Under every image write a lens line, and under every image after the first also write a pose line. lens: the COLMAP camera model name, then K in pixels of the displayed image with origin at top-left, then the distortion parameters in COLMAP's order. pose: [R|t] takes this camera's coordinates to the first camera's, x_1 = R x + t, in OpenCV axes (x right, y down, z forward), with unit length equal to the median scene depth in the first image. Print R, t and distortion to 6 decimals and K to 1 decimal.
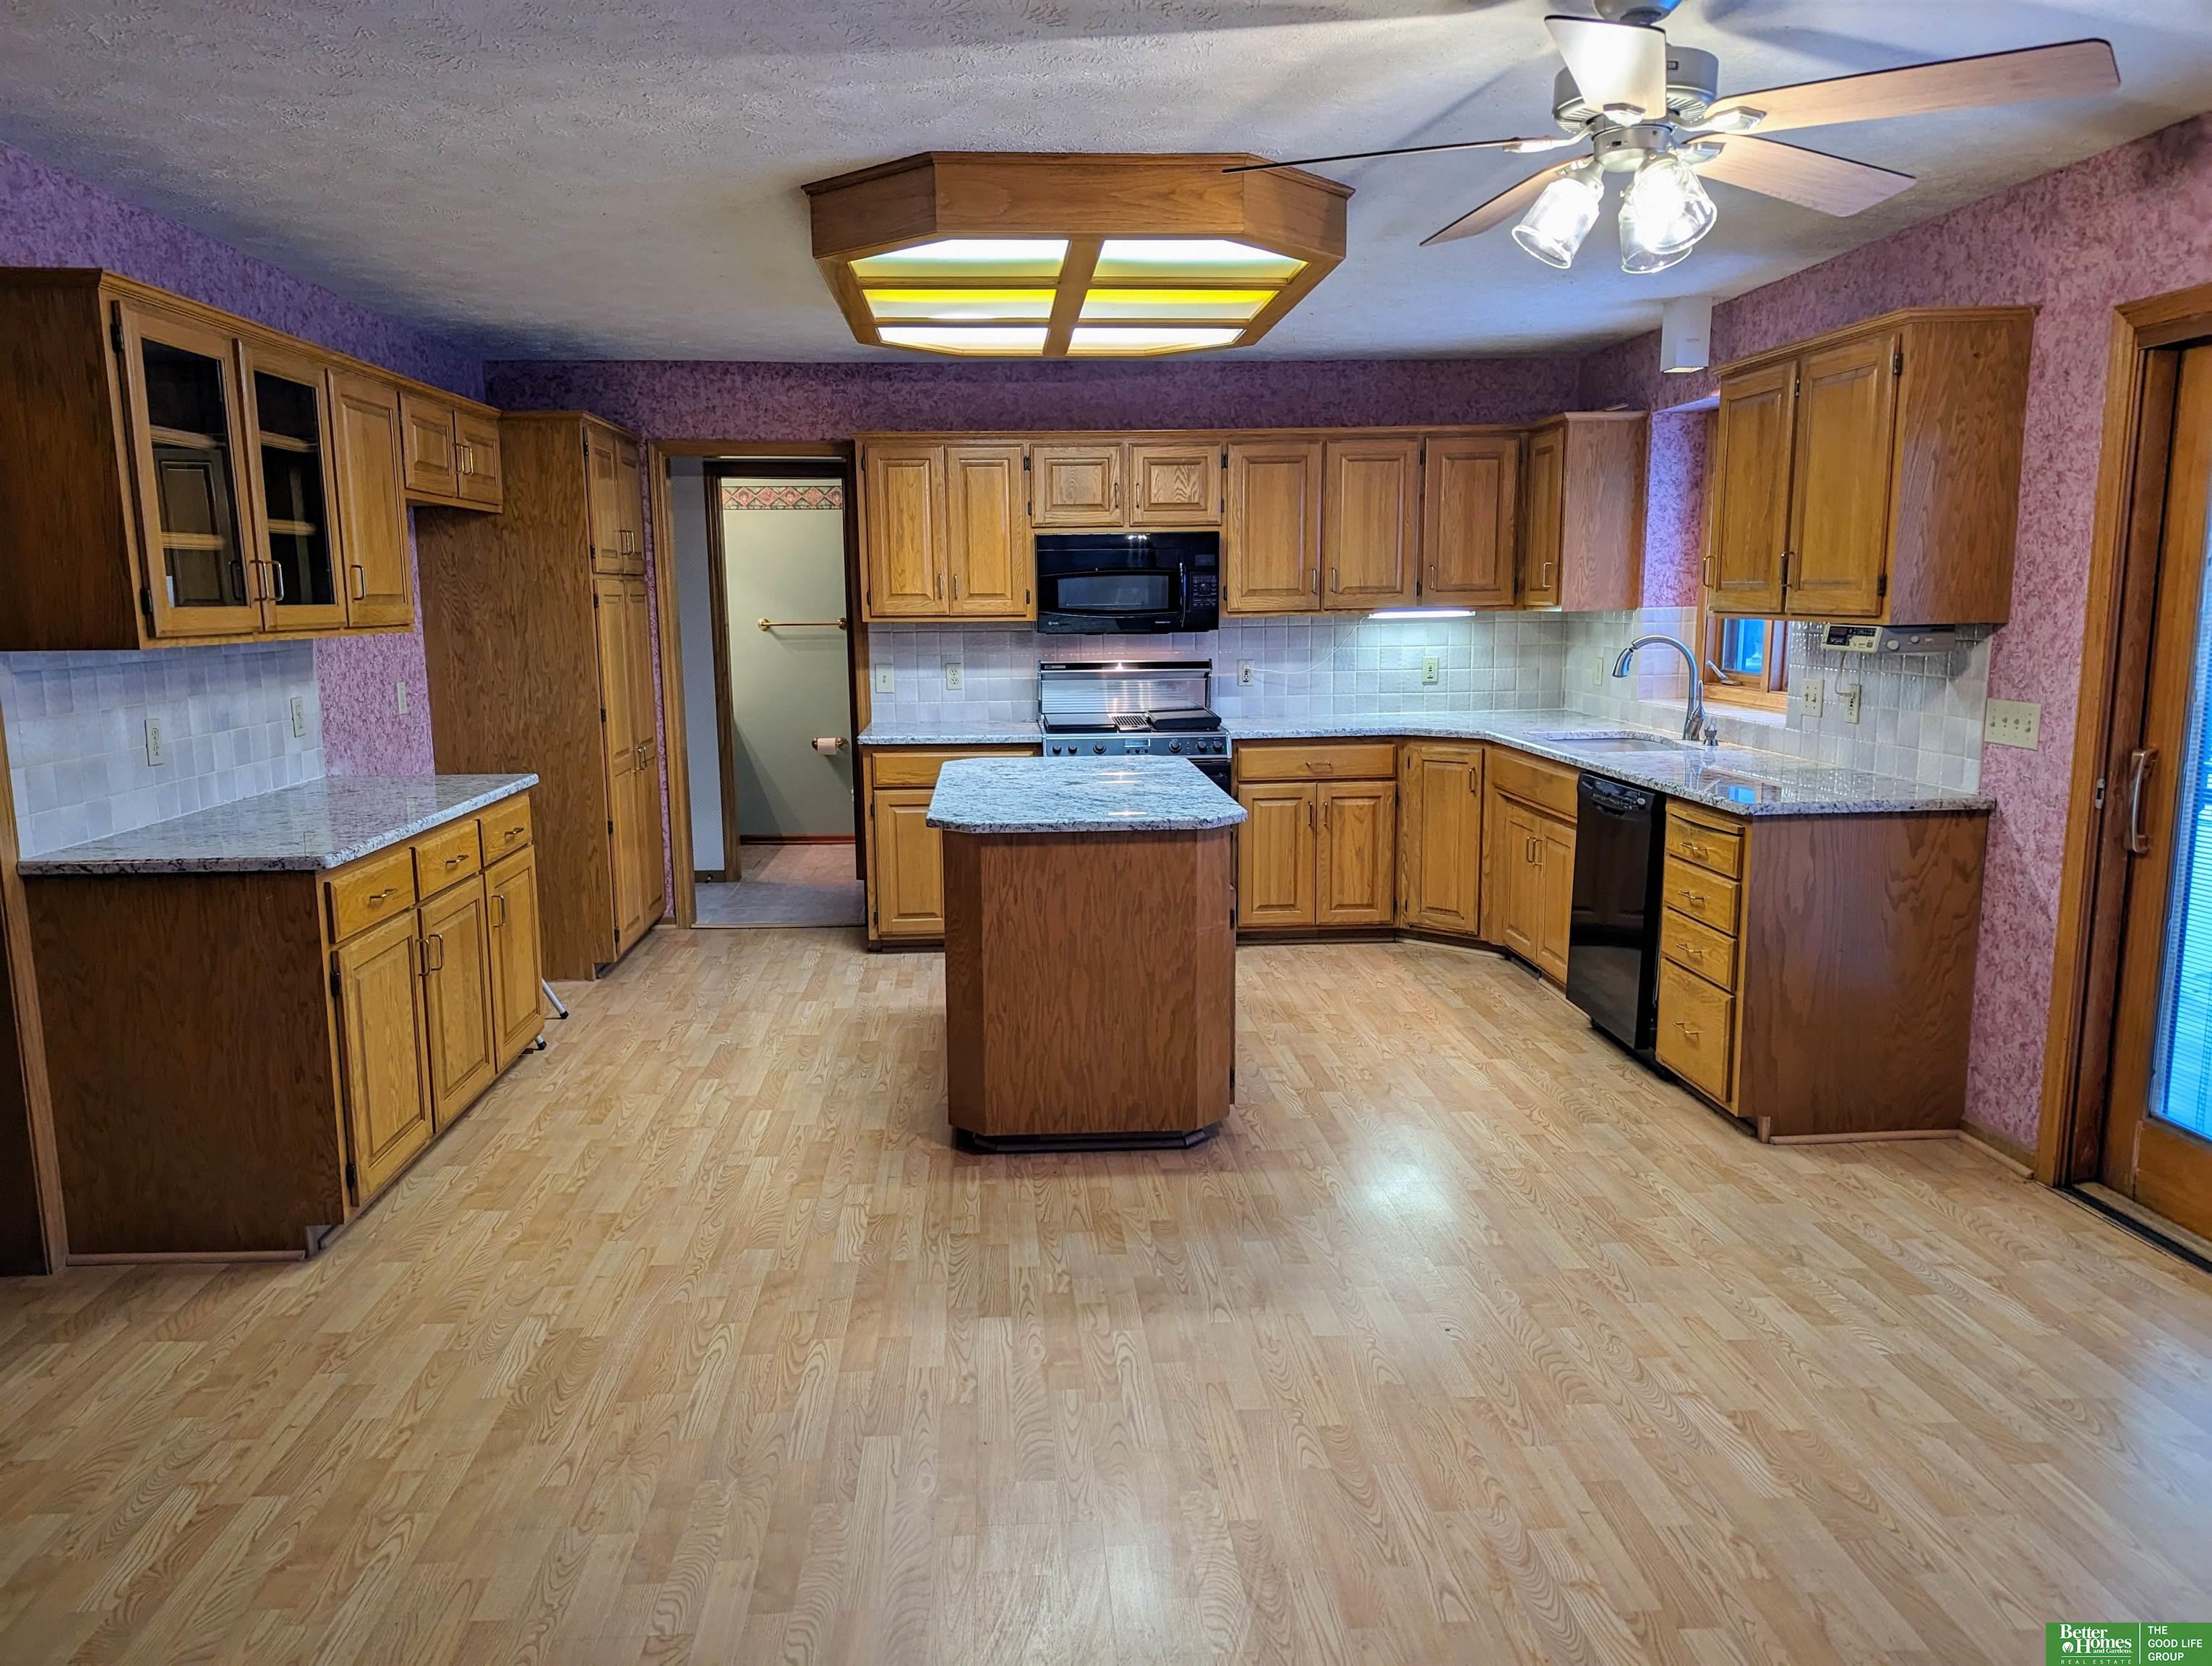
lens RADIAL K [[1564.0, 0, 1060.2], [0, 1564.0, 835.4], [0, 0, 1]] dist [0.061730, -0.055523]
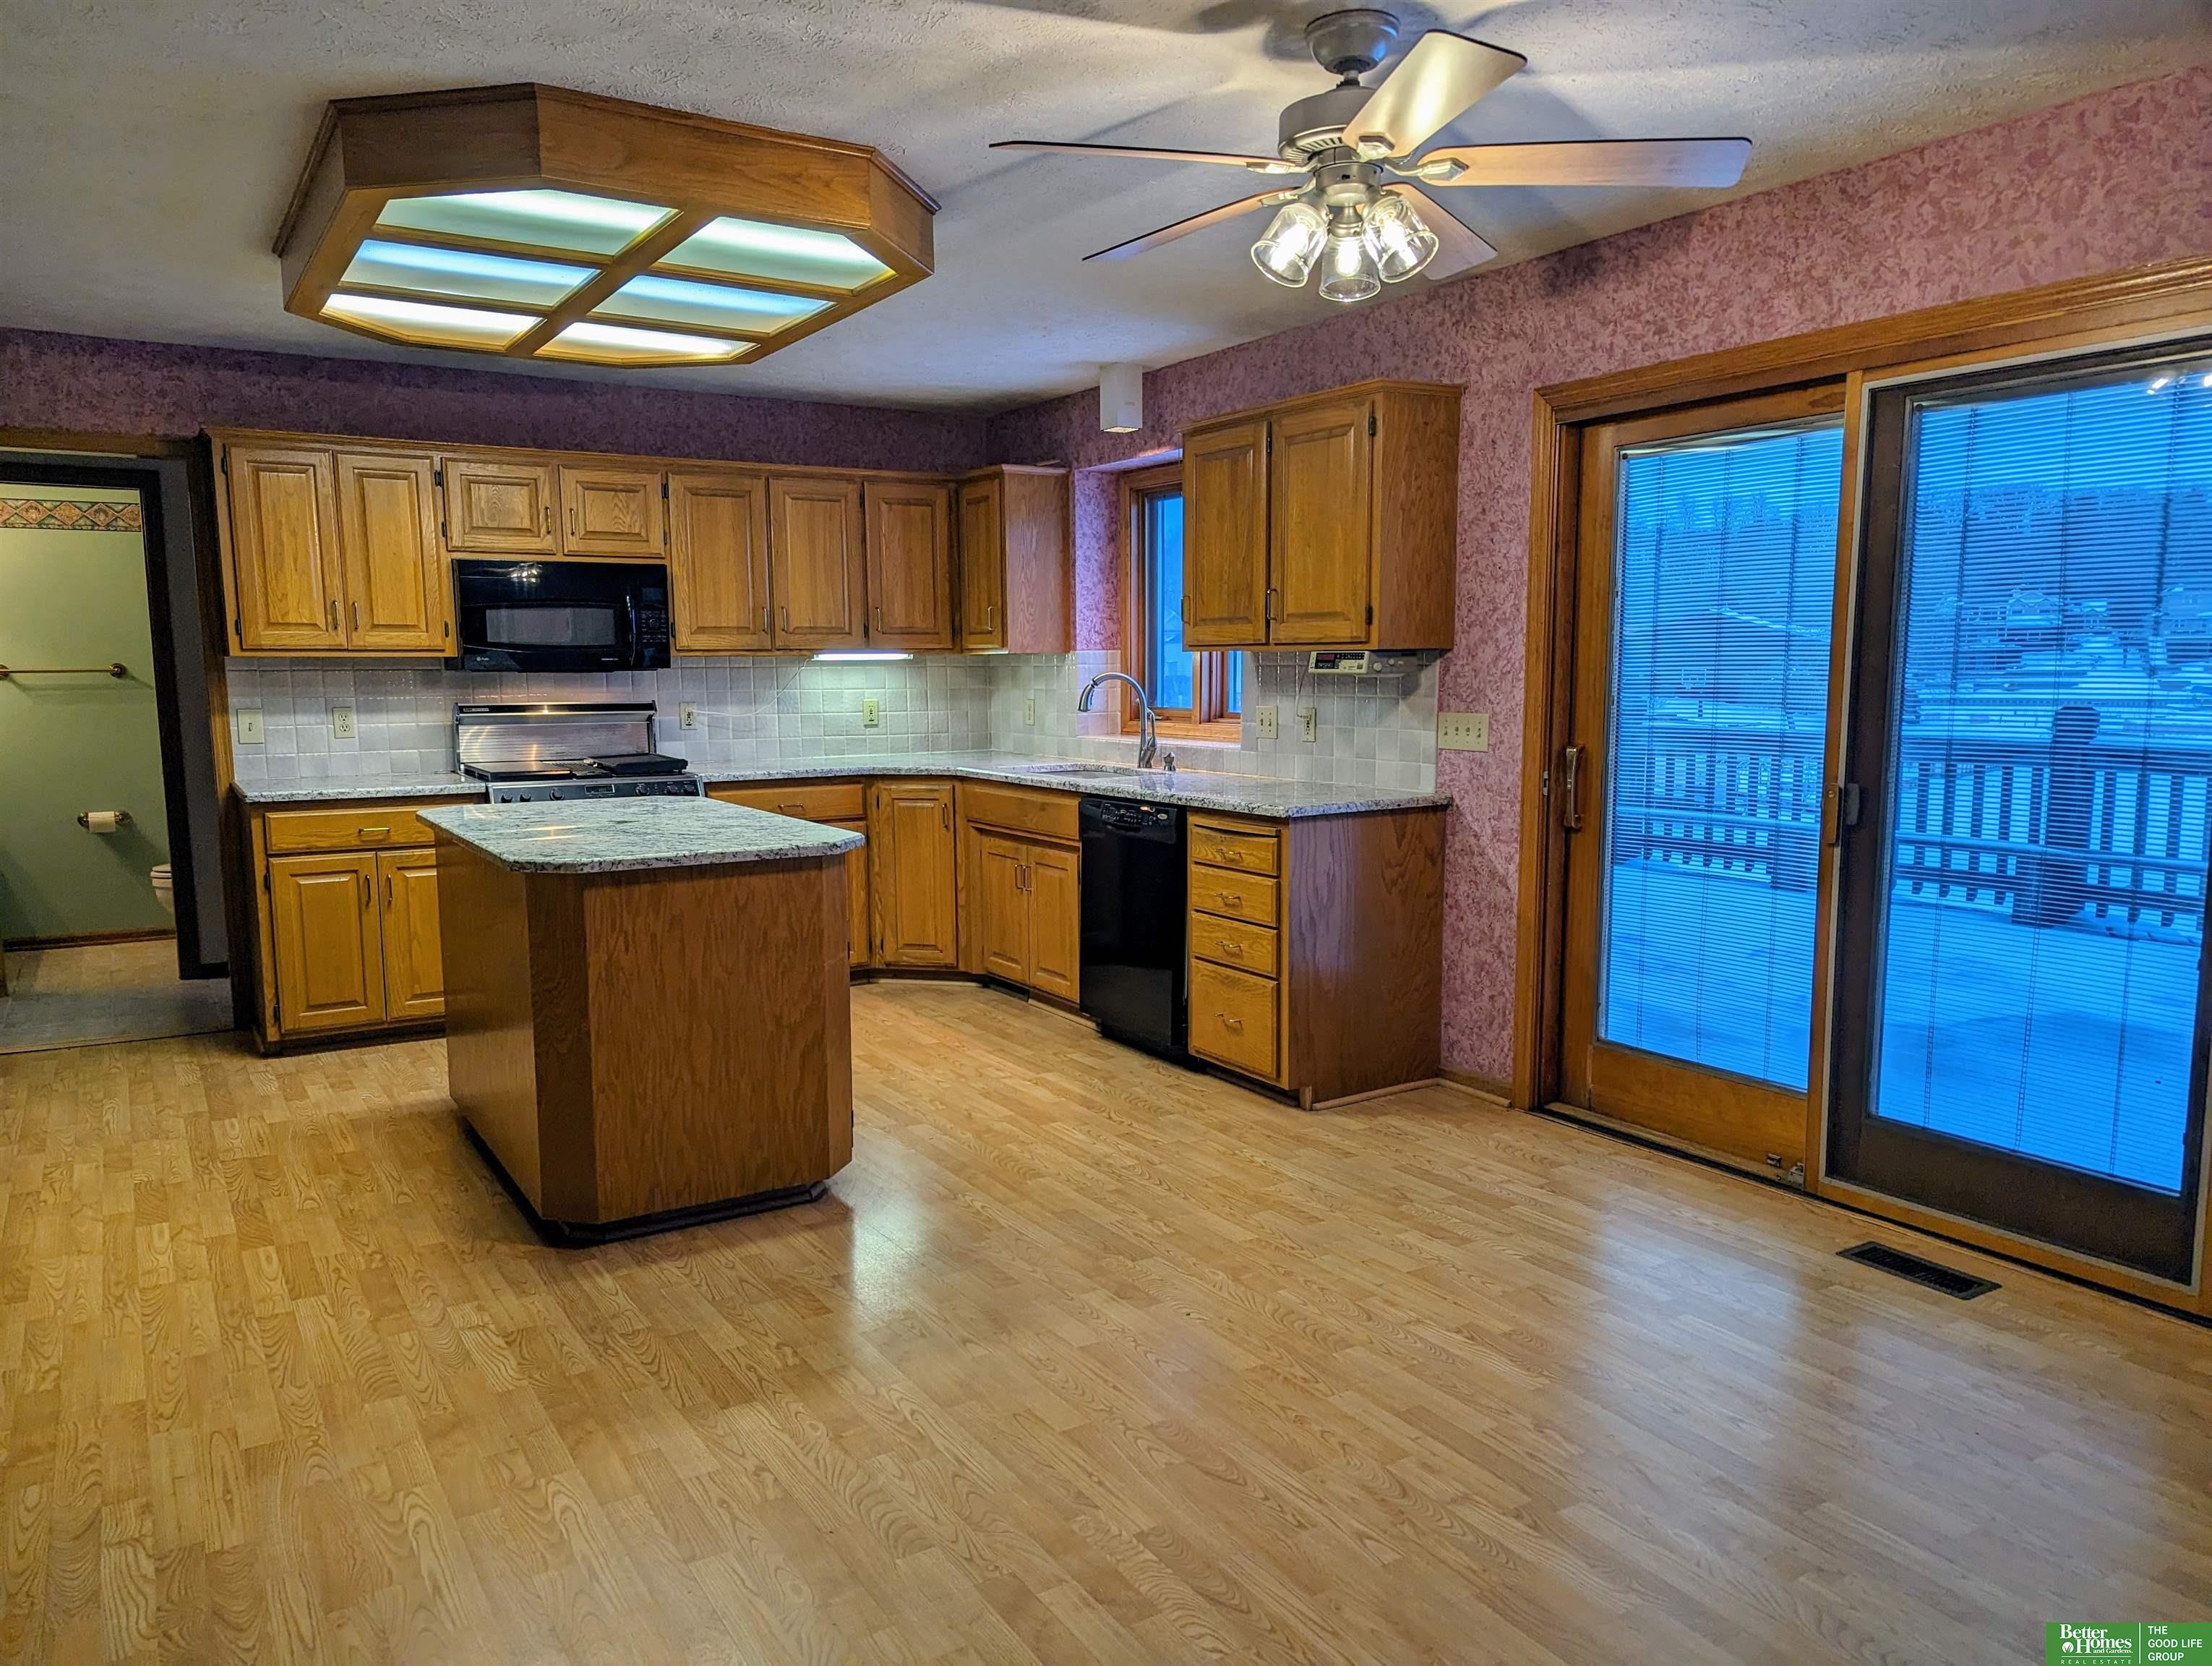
lens RADIAL K [[1564.0, 0, 1114.1], [0, 1564.0, 849.1], [0, 0, 1]] dist [0.061730, -0.055523]
pose [[0.875123, -0.053222, 0.480965, -0.198565], [0.071017, 0.997297, -0.018858, 0.020959], [-0.478661, 0.050660, 0.876537, 0.083973]]
